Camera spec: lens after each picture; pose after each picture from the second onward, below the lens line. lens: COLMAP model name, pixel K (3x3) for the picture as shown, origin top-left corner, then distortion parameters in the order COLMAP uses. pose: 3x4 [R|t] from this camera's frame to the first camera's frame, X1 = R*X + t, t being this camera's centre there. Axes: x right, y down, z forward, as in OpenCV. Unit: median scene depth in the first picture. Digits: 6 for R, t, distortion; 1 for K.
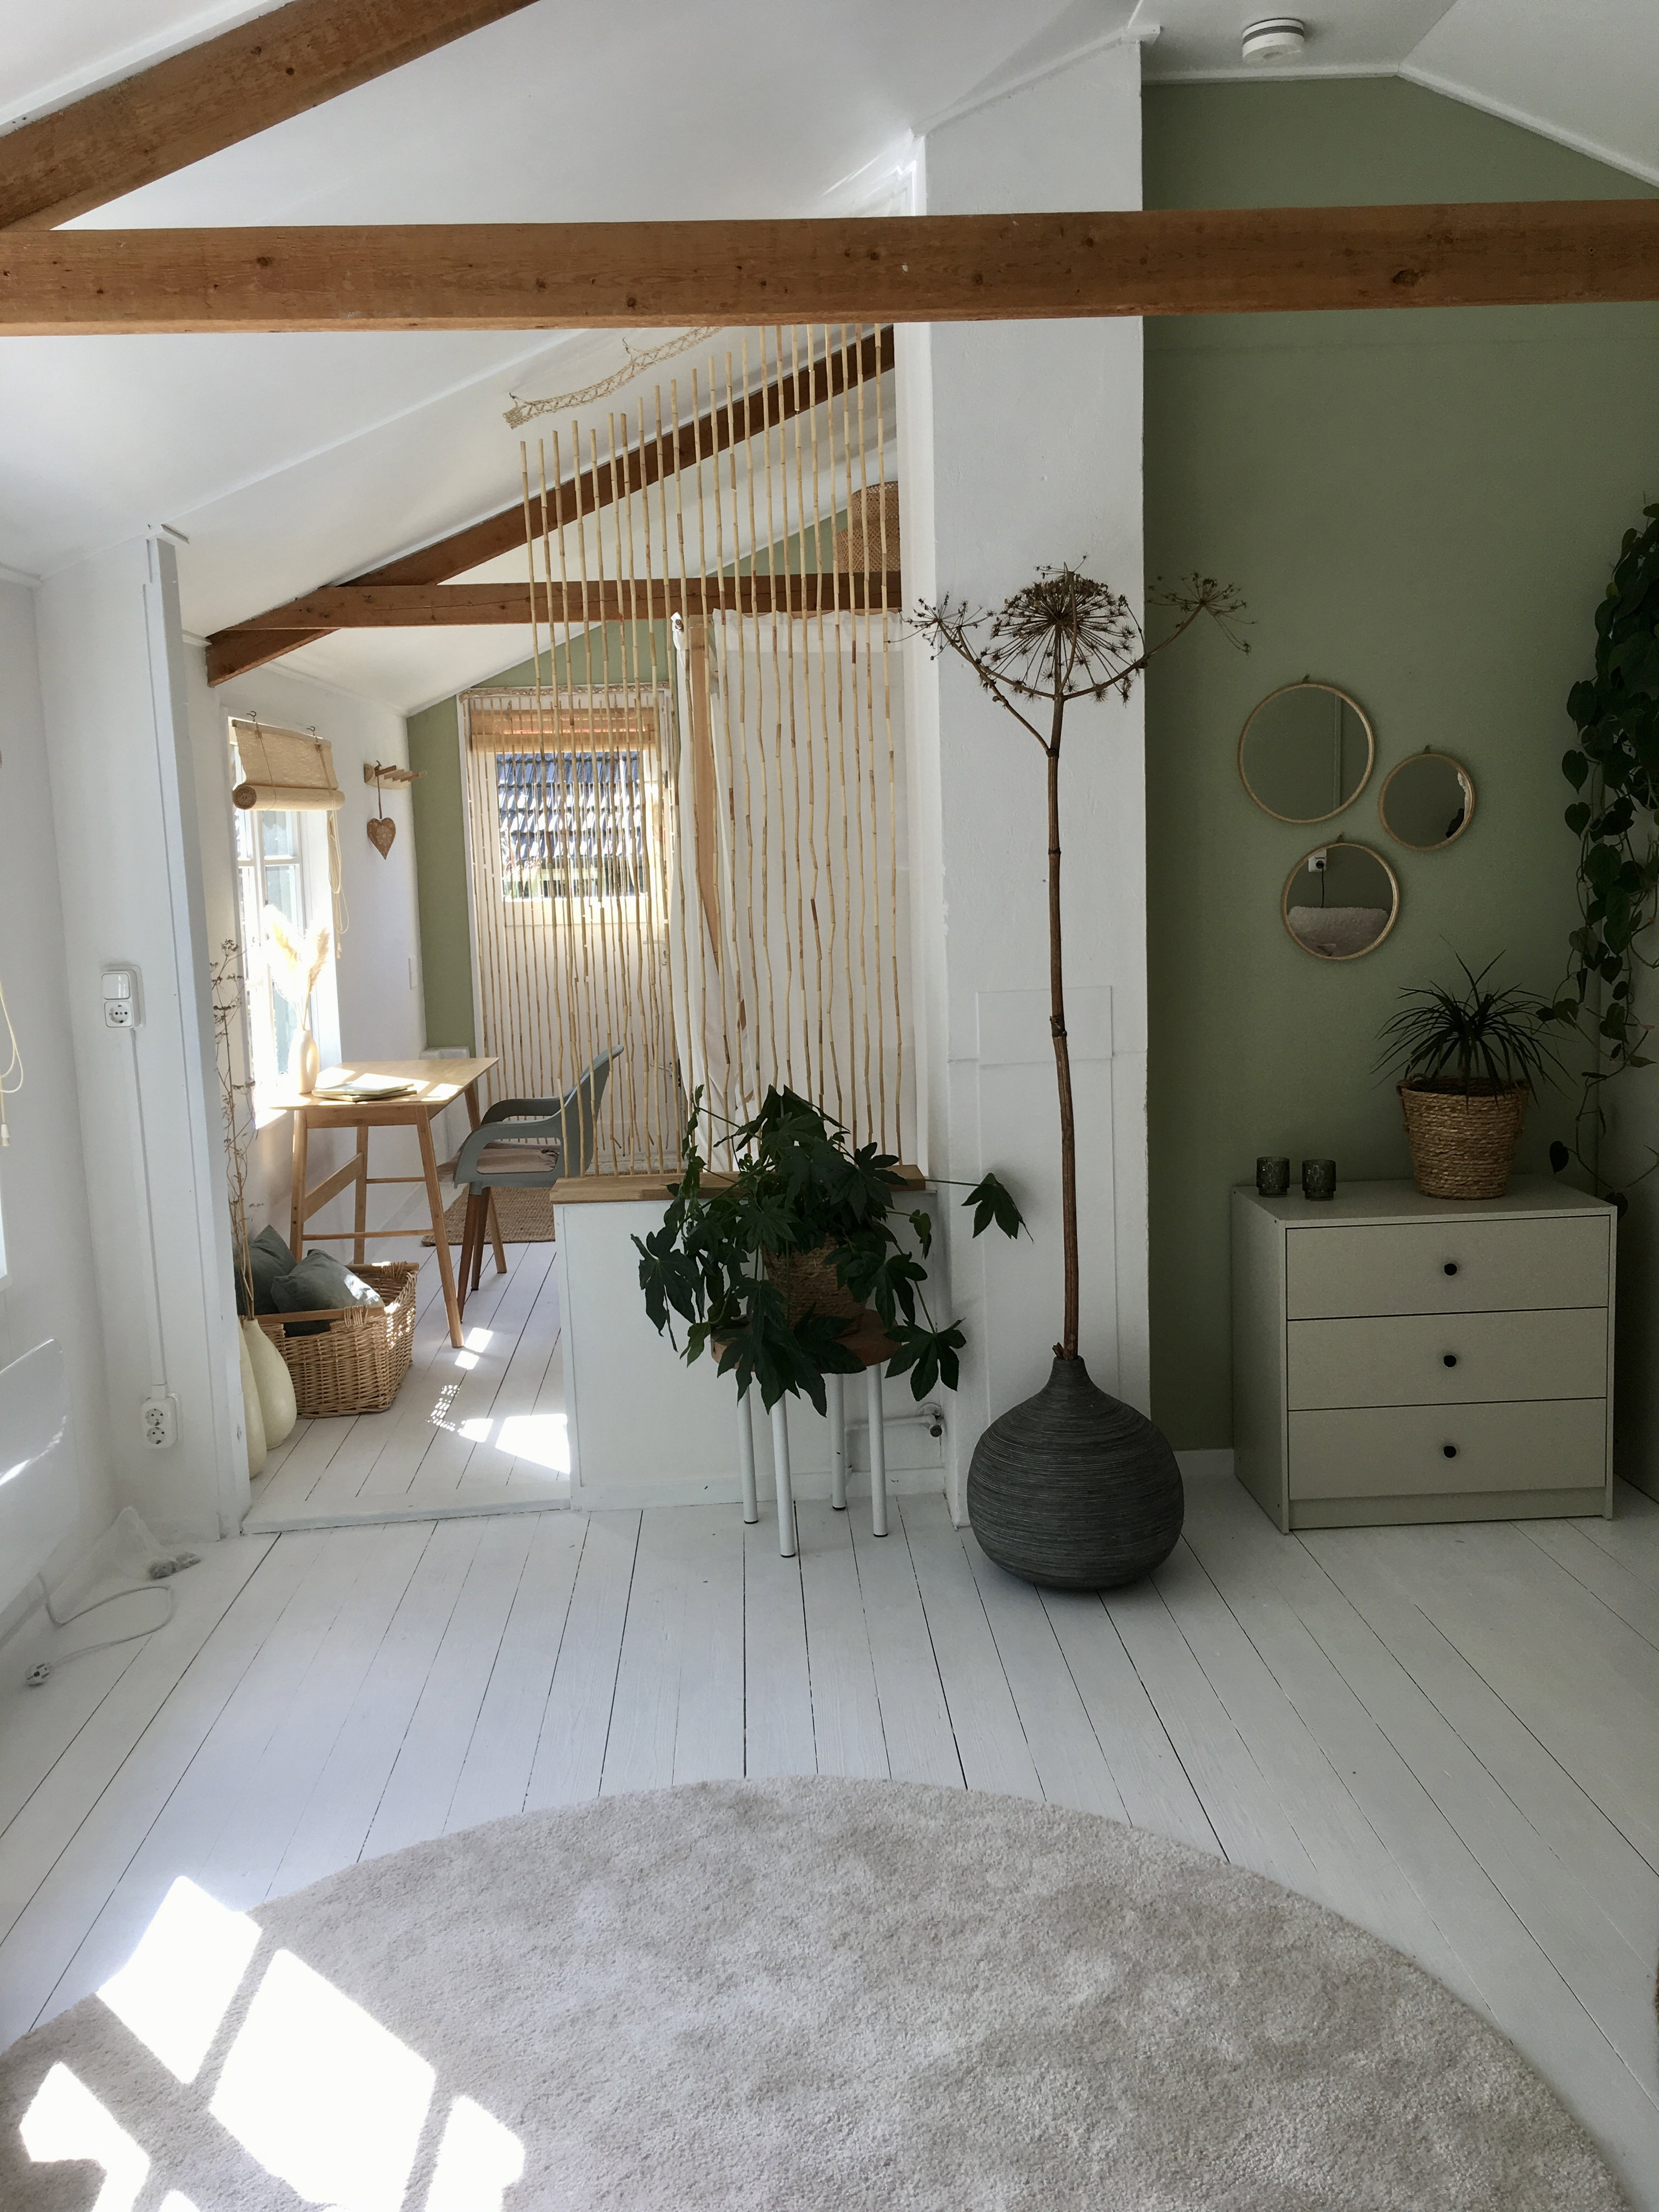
lens RADIAL K [[1888.3, 0, 829.5], [0, 1888.3, 1106.0], [0, 0, 1]] dist [0.157203, -0.286721]
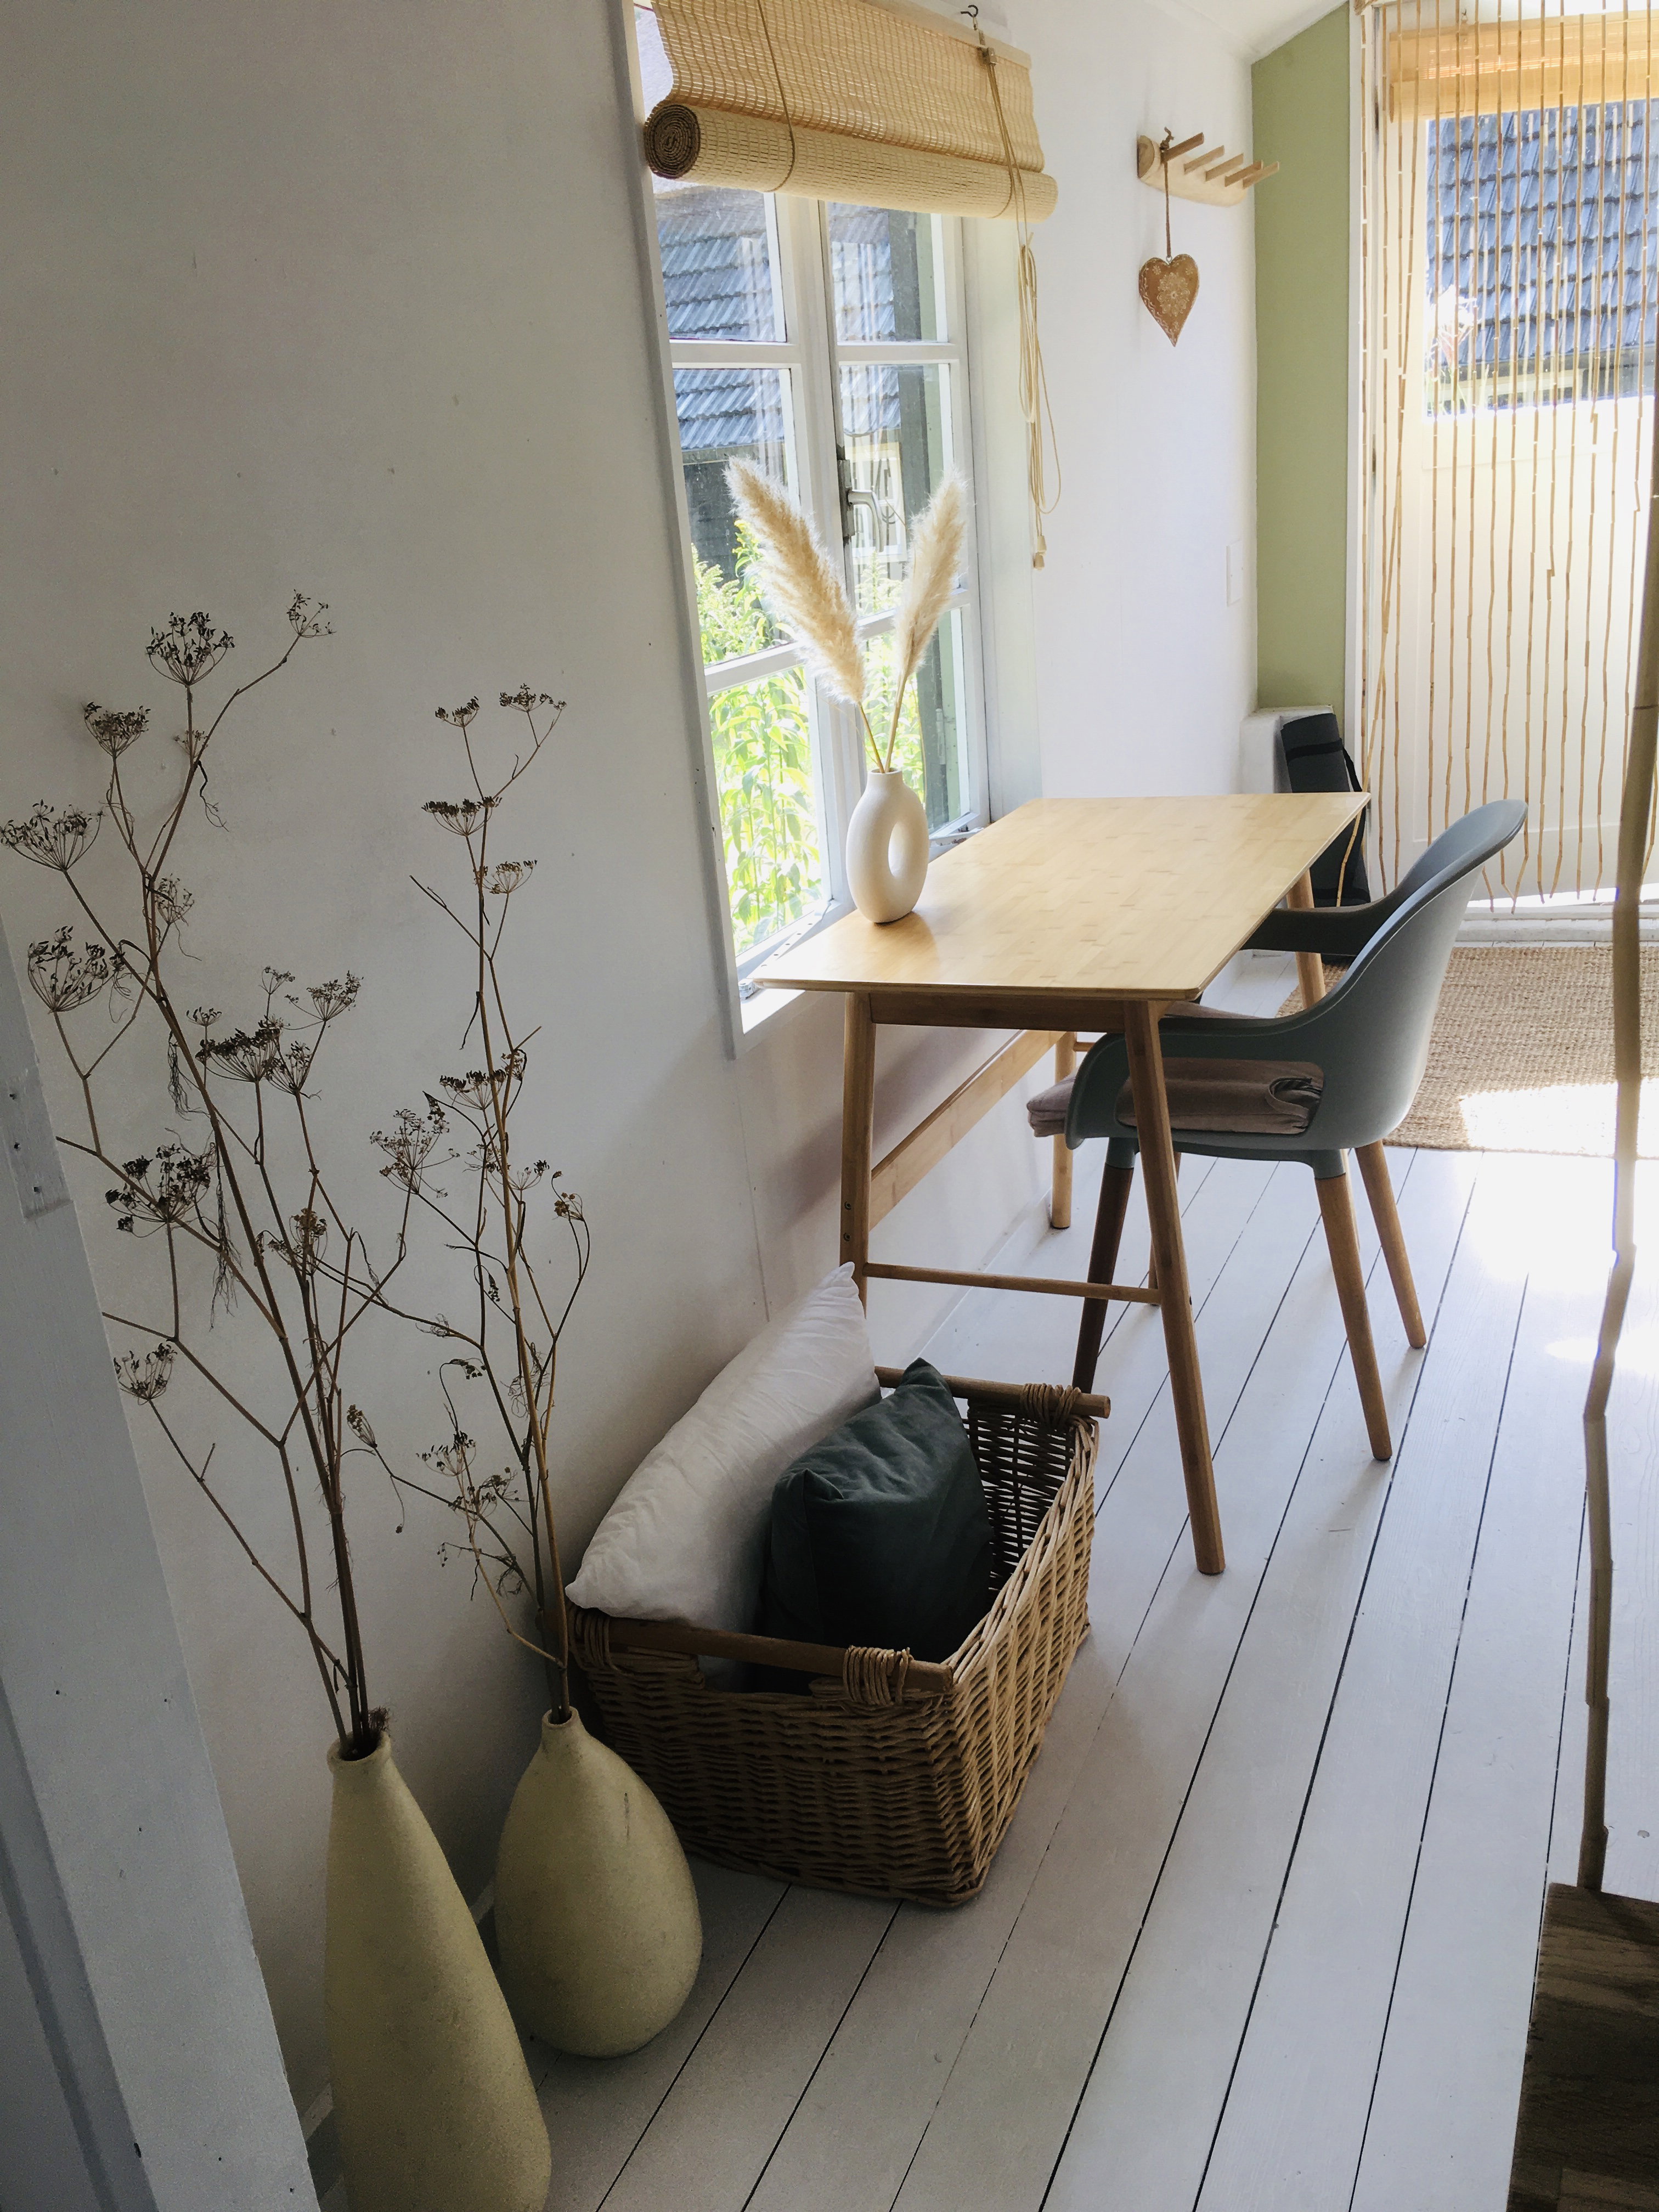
lens RADIAL K [[1888.3, 0, 829.5], [0, 1888.3, 1106.0], [0, 0, 1]] dist [0.157203, -0.286721]
pose [[0.895187, 0.094963, -0.435456, -0.134654], [0.003831, 0.975361, 0.220580, -0.083070], [0.445674, -0.199128, 0.872767, 0.848044]]
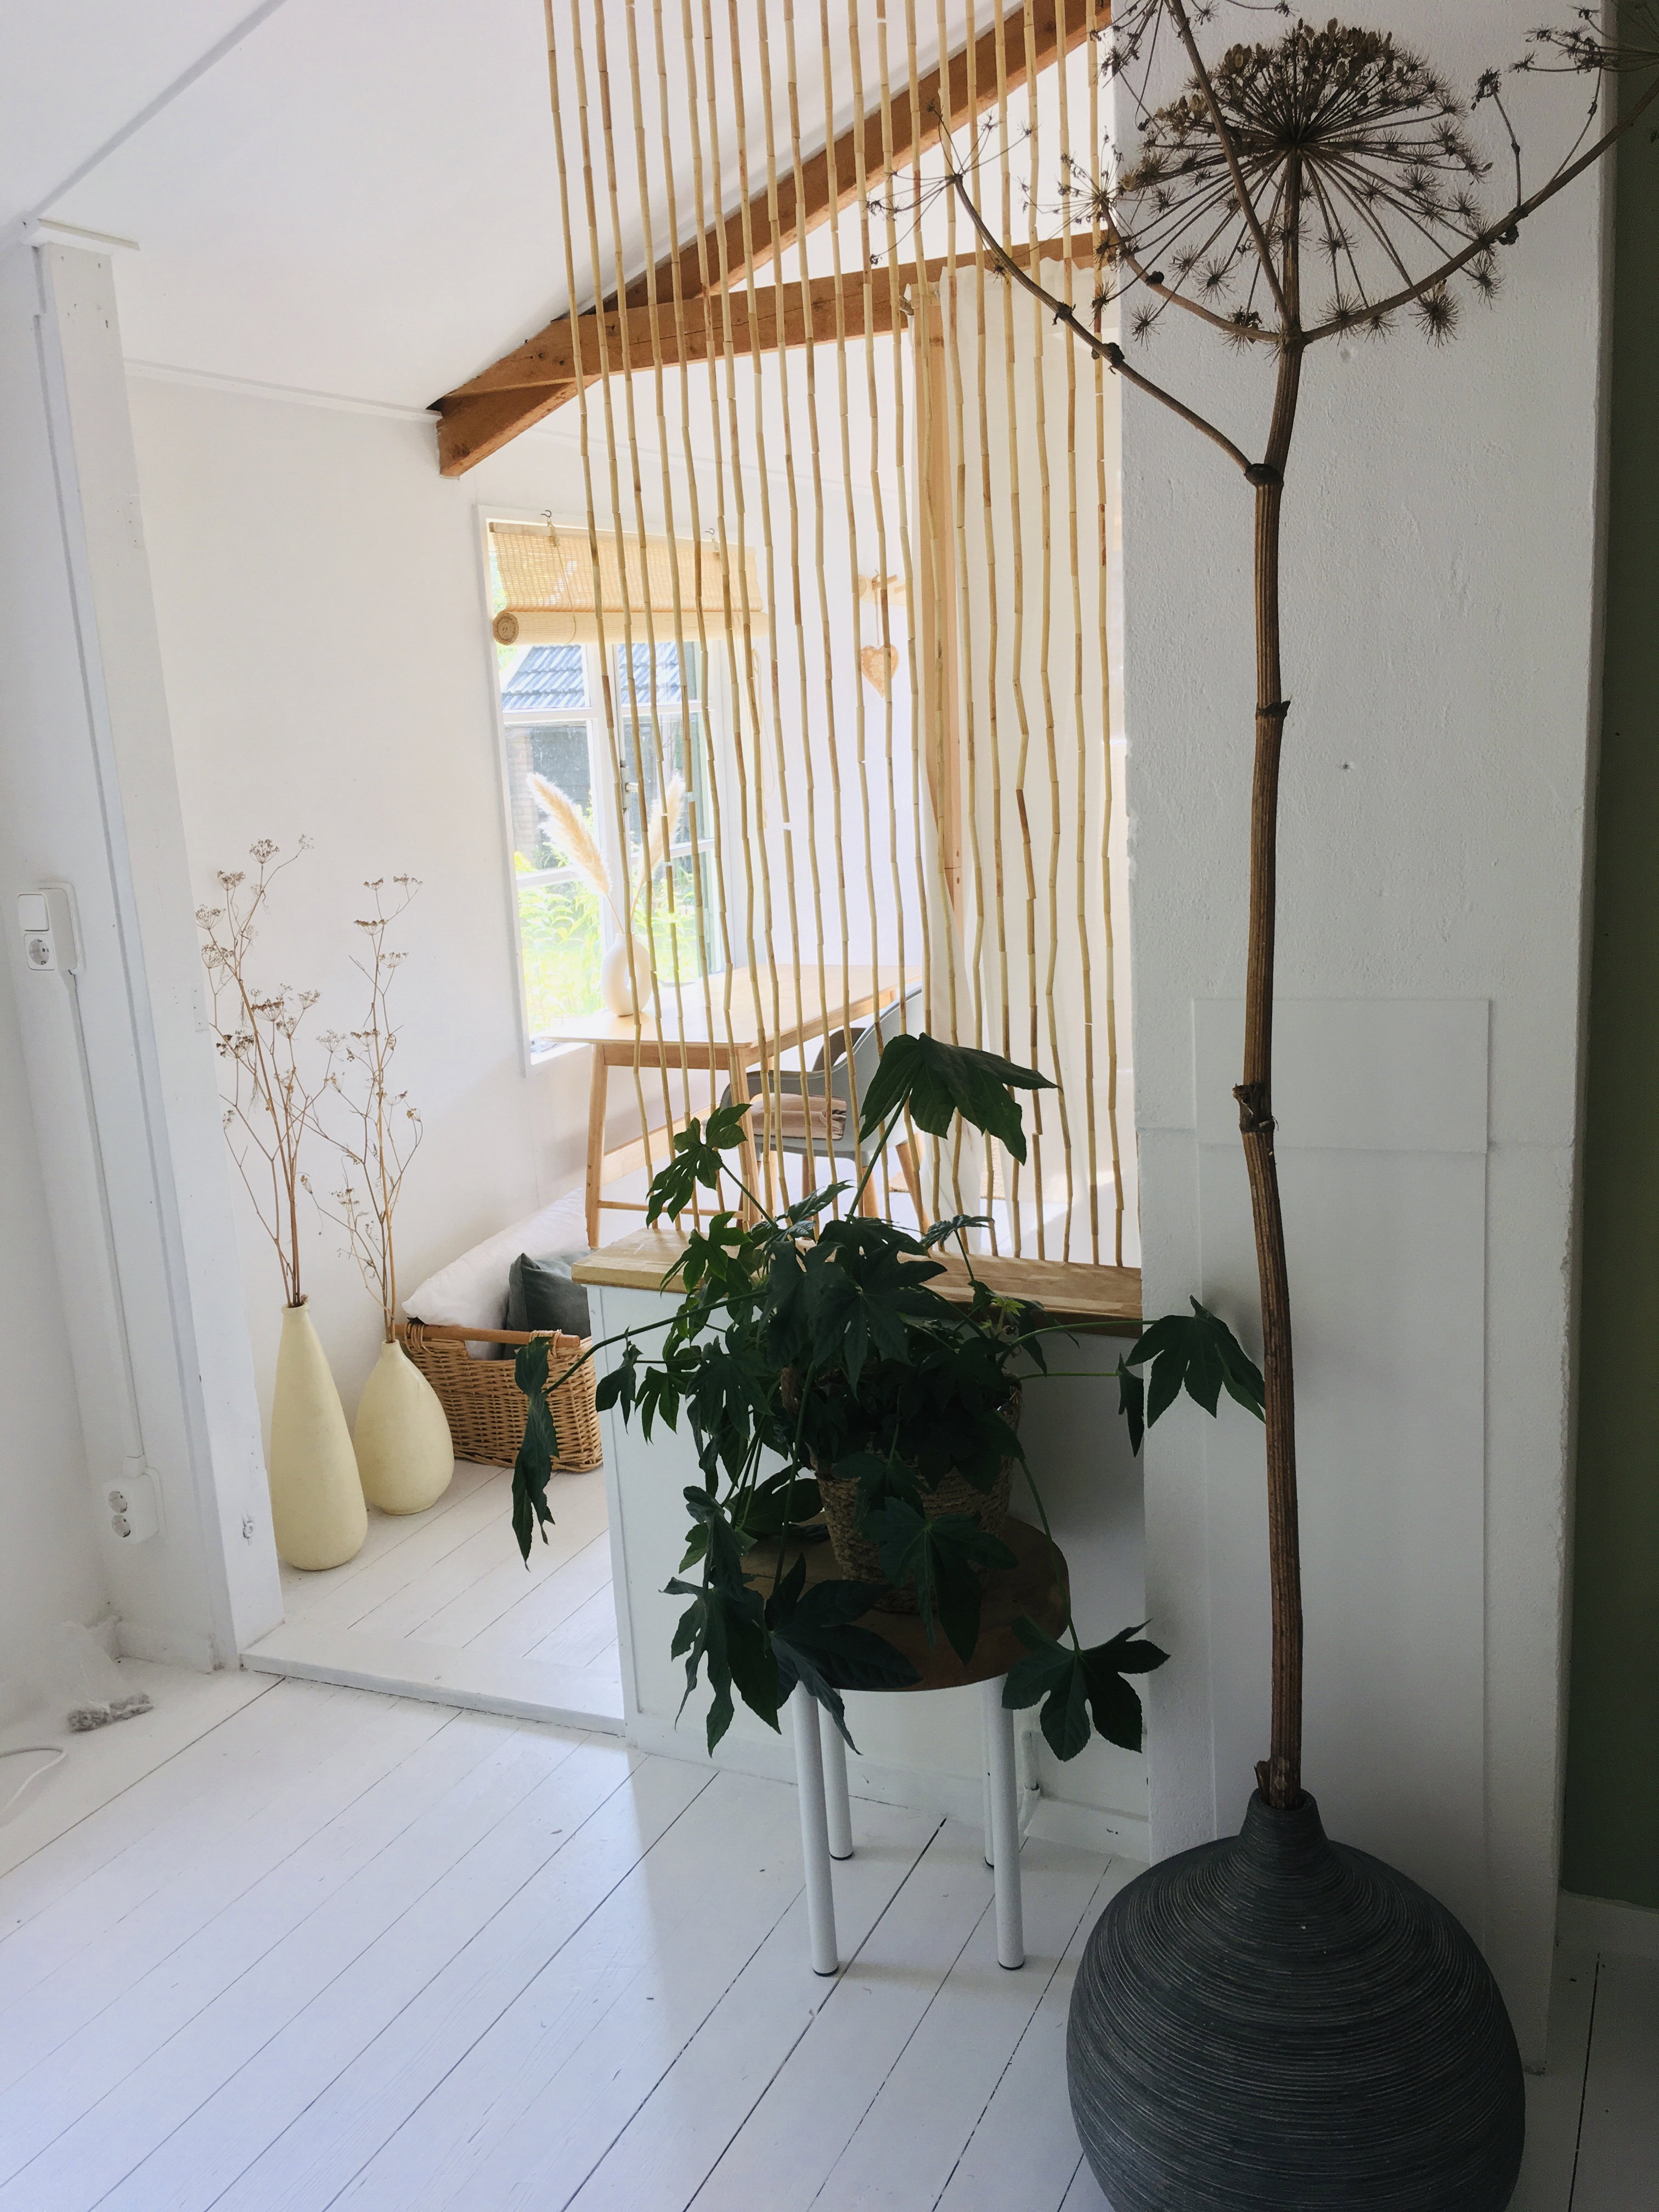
lens RADIAL K [[1888.3, 0, 829.5], [0, 1888.3, 1106.0], [0, 0, 1]] dist [0.157203, -0.286721]
pose [[0.889288, 0.084706, -0.449436, 0.204793], [-0.041528, 0.993595, 0.105095, -0.075324], [0.455459, -0.074796, 0.887109, 0.484089]]
